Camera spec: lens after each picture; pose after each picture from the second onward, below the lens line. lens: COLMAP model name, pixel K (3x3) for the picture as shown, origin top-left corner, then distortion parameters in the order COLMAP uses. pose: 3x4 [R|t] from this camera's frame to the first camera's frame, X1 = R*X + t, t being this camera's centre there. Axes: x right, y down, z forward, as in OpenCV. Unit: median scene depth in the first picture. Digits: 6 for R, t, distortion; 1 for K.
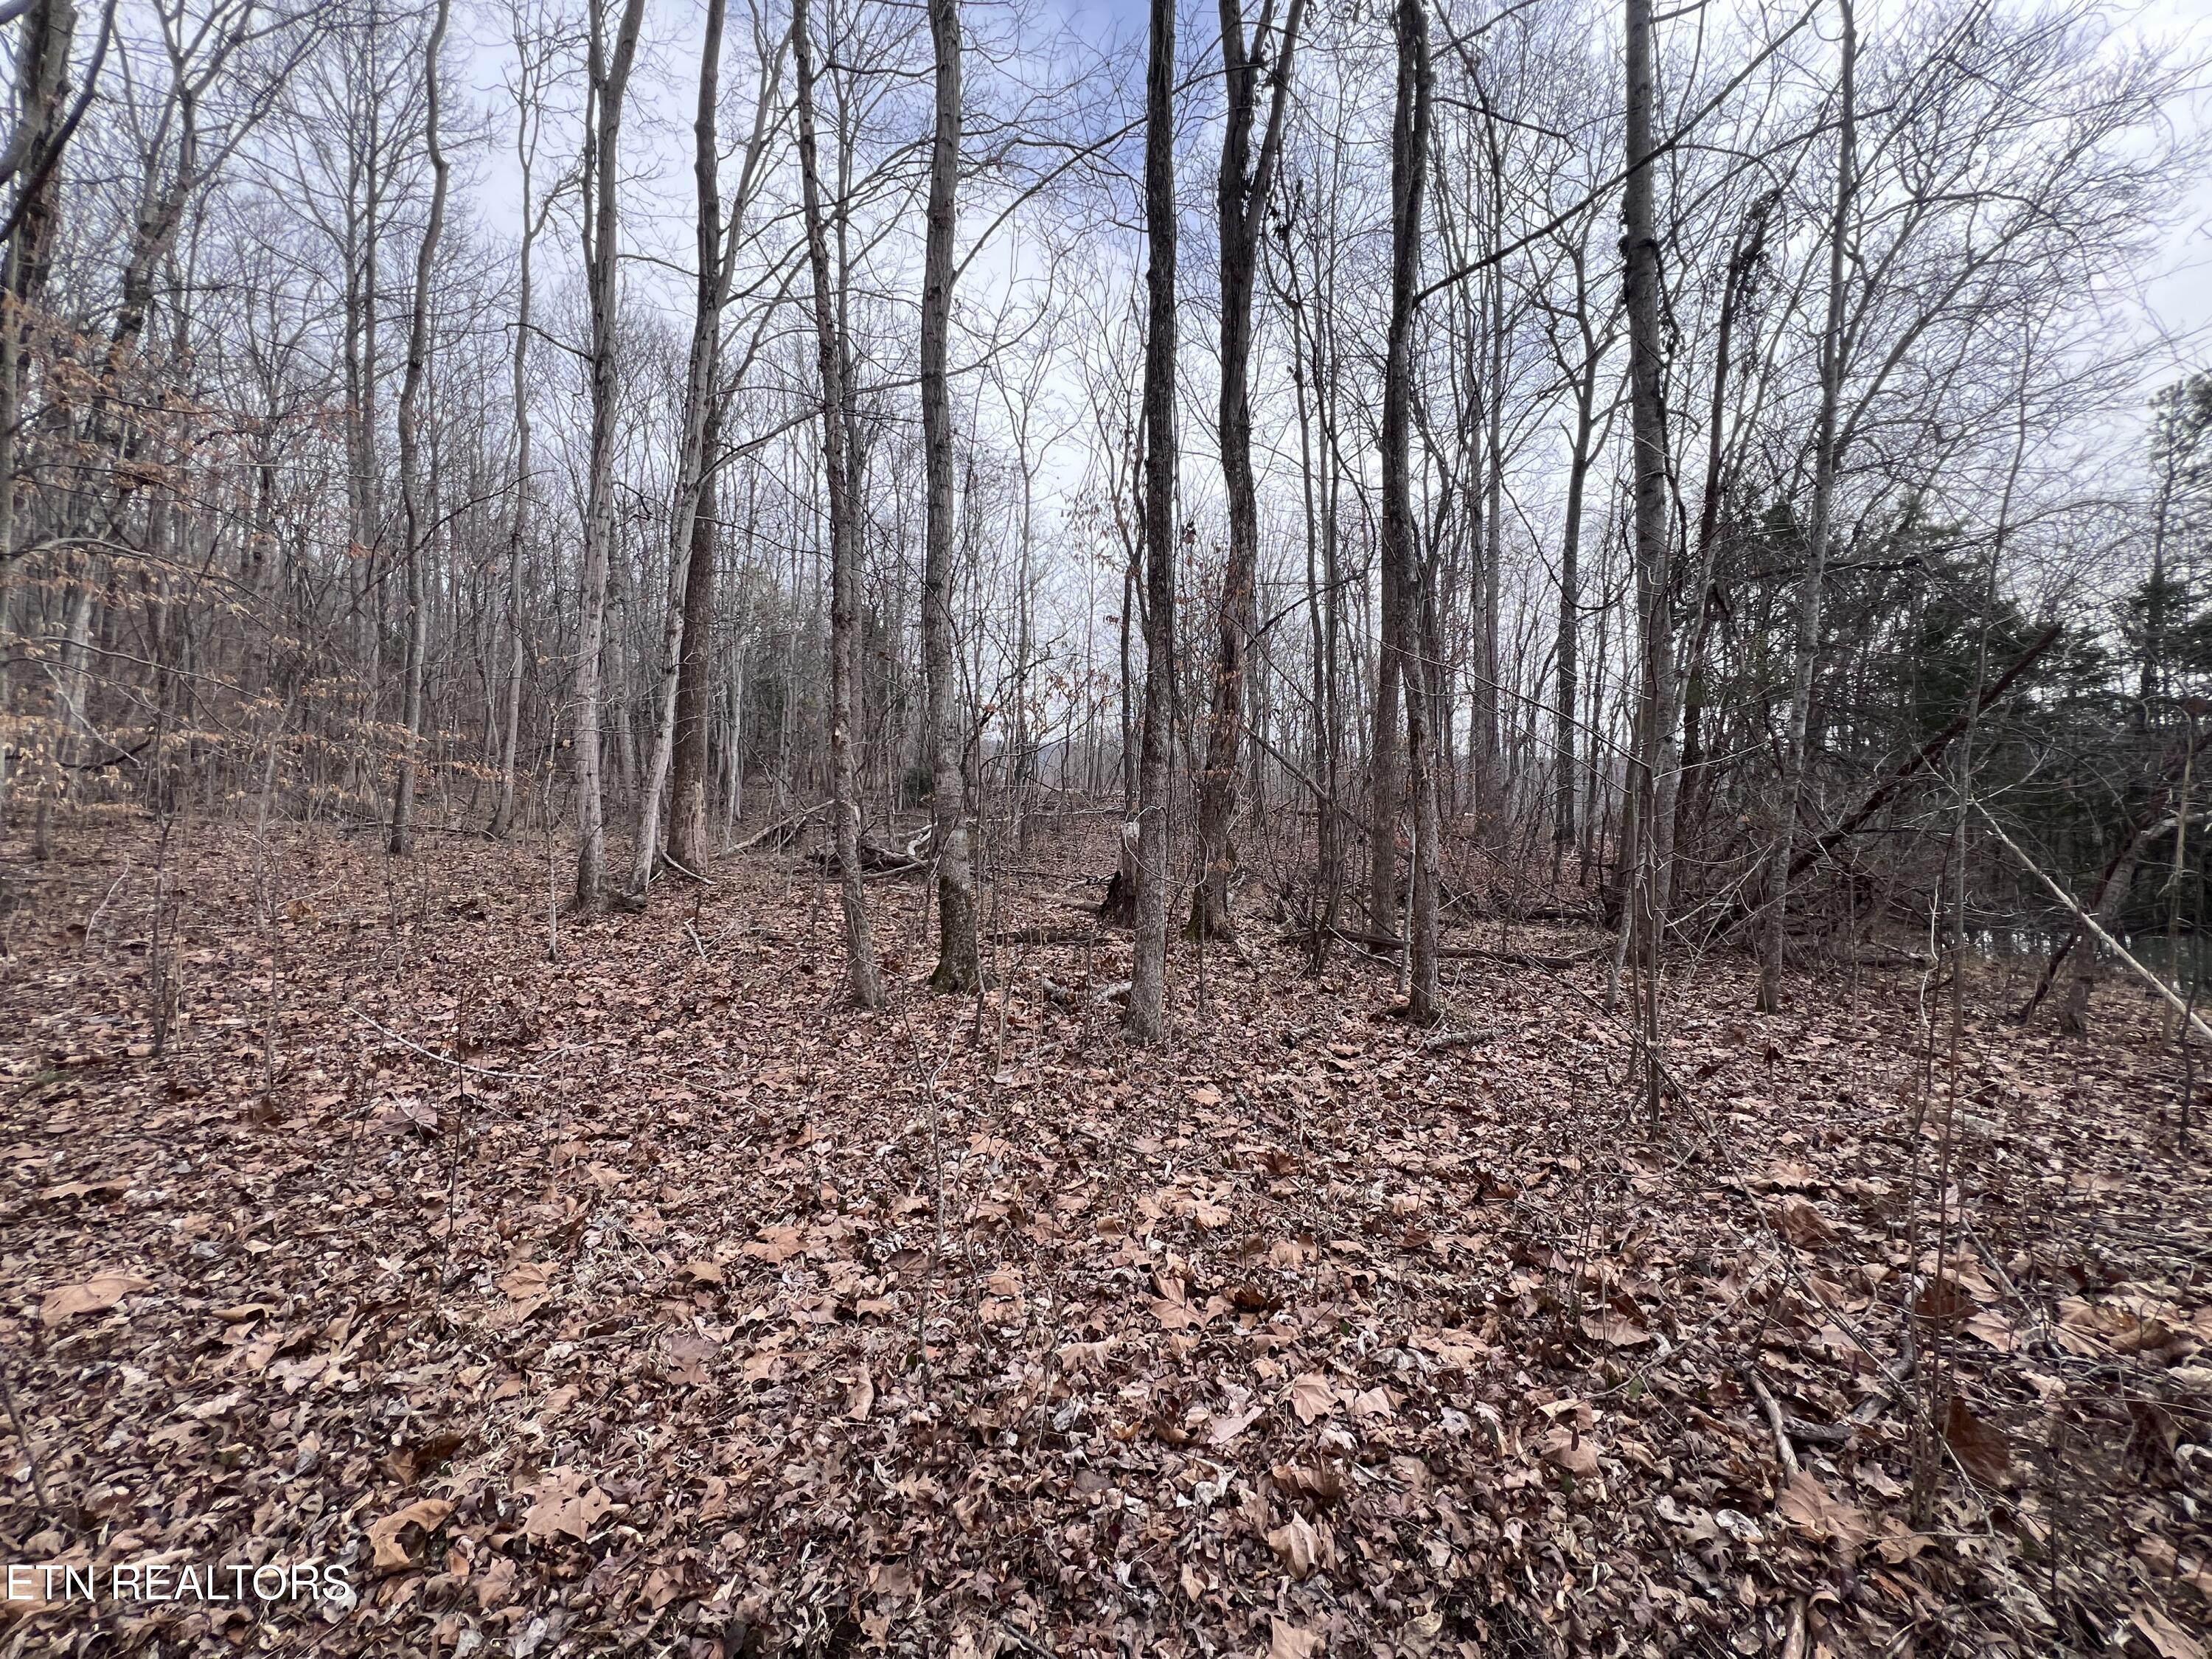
lens RADIAL K [[885.4, 0, 1104.0], [0, 885.4, 835.1], [0, 0, 1]] dist [0.000670, 0.000117]
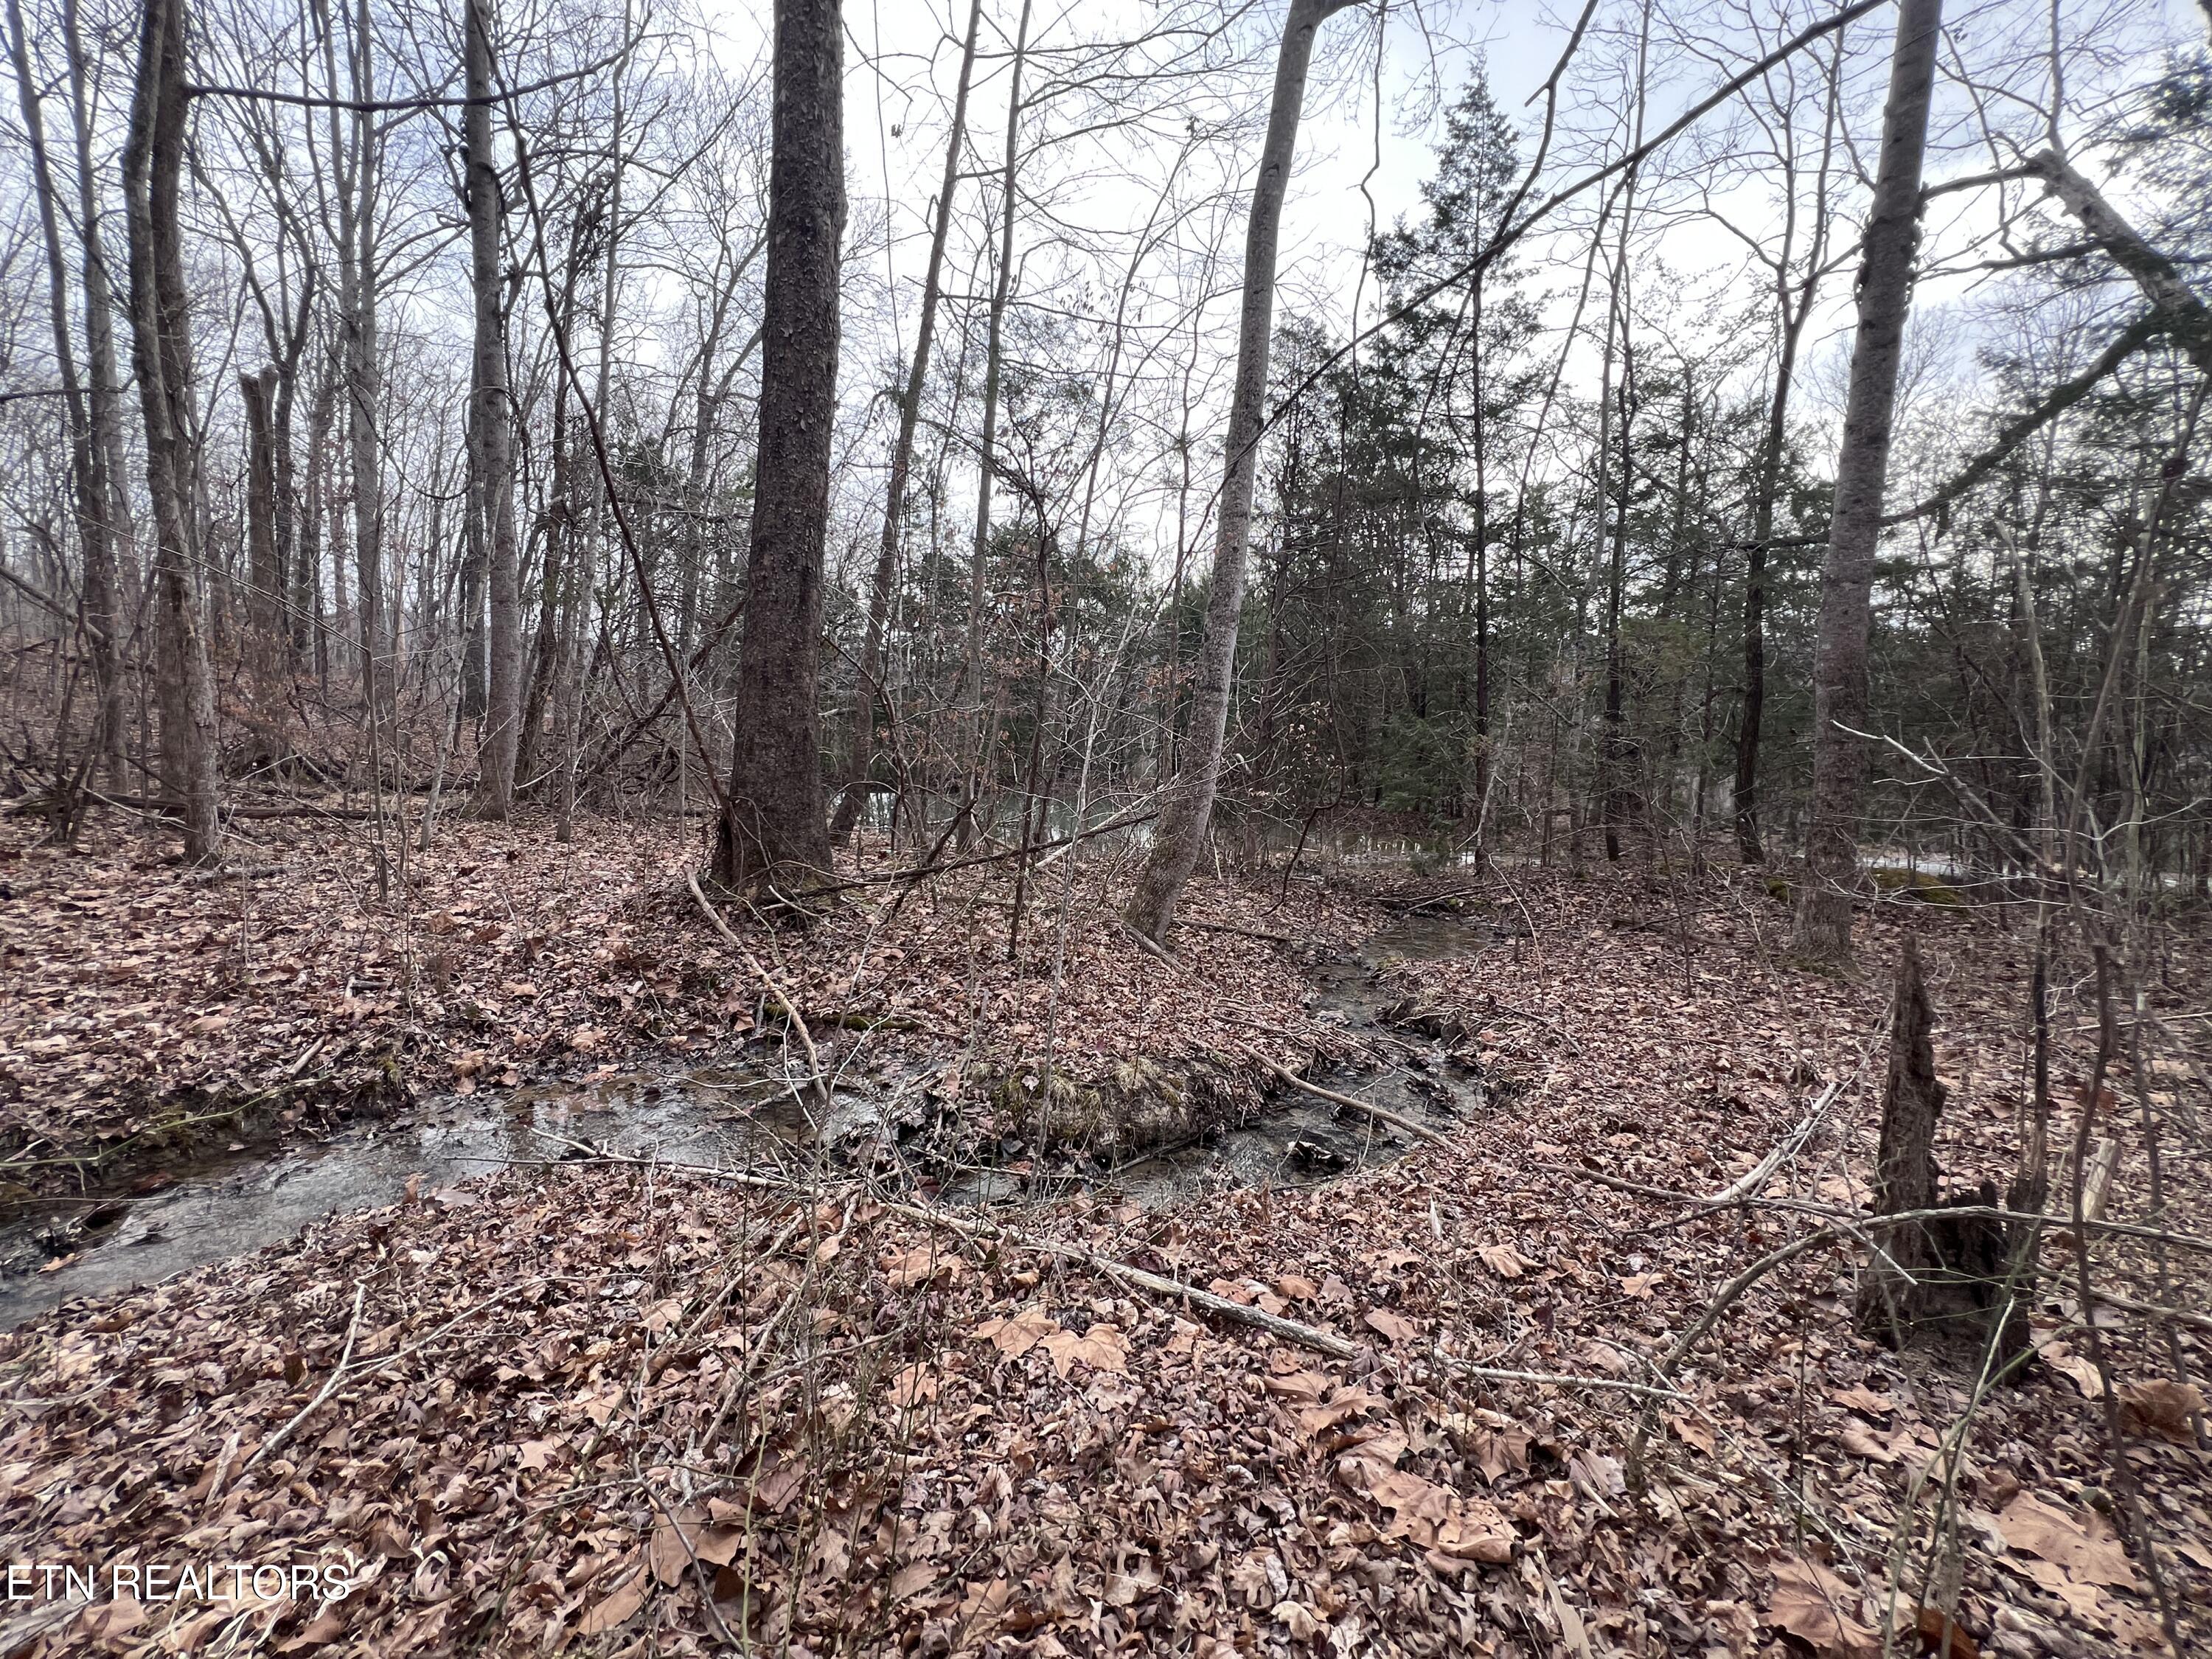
lens RADIAL K [[885.4, 0, 1106.7], [0, 885.4, 822.7], [0, 0, 1]] dist [0.000670, 0.000117]
pose [[0.470892, -0.033241, 0.881564, -0.113993], [-0.076616, 0.993973, 0.078405, -0.000593], [-0.878858, -0.104462, 0.465507, -0.822425]]
